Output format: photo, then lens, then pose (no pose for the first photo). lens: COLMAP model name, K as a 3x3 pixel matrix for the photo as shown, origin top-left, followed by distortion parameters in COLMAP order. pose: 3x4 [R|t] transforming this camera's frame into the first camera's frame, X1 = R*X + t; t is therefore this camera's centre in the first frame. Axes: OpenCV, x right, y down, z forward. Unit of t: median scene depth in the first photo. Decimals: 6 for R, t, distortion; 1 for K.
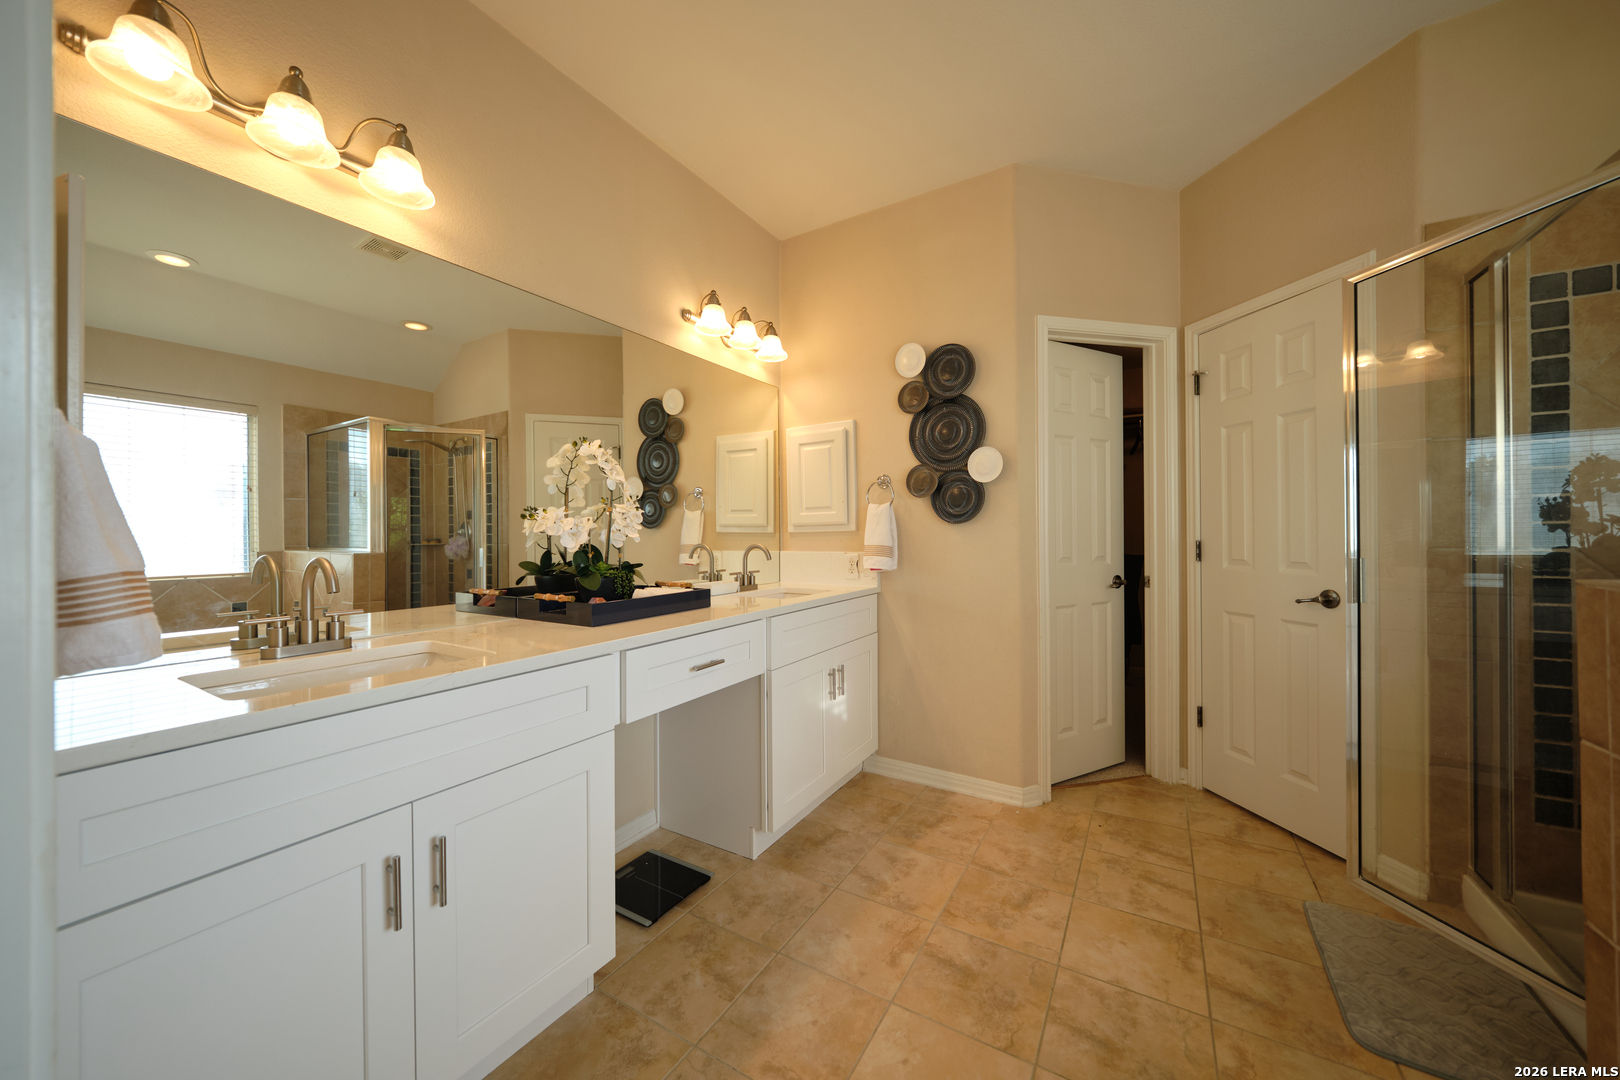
lens RADIAL K [[580.5, 0, 812.5], [0, 580.5, 533.0], [0, 0, 1]] dist [-0.000667, -0.000111]
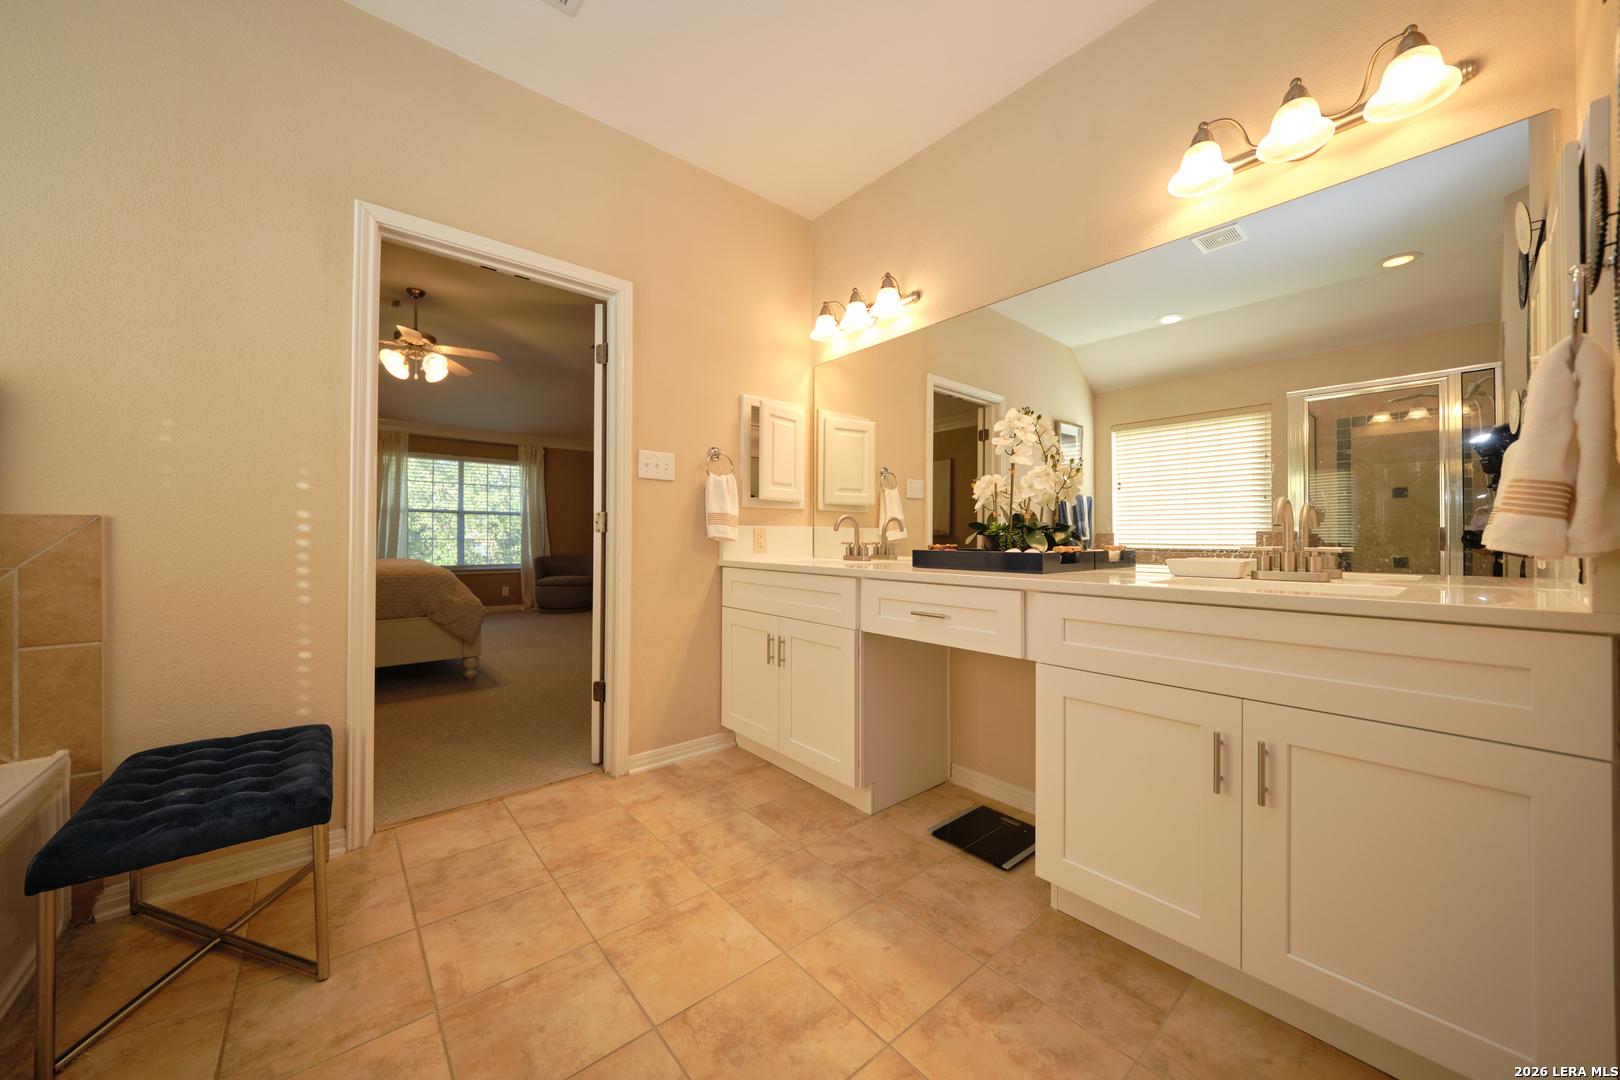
lens RADIAL K [[580.5, 0, 812.5], [0, 580.5, 533.0], [0, 0, 1]] dist [-0.000667, -0.000111]
pose [[-0.324852, -0.002893, -0.945761, 0.923244], [0.000956, 0.999994, -0.003388, 0.085901], [0.945764, -0.002005, -0.324847, 1.195566]]
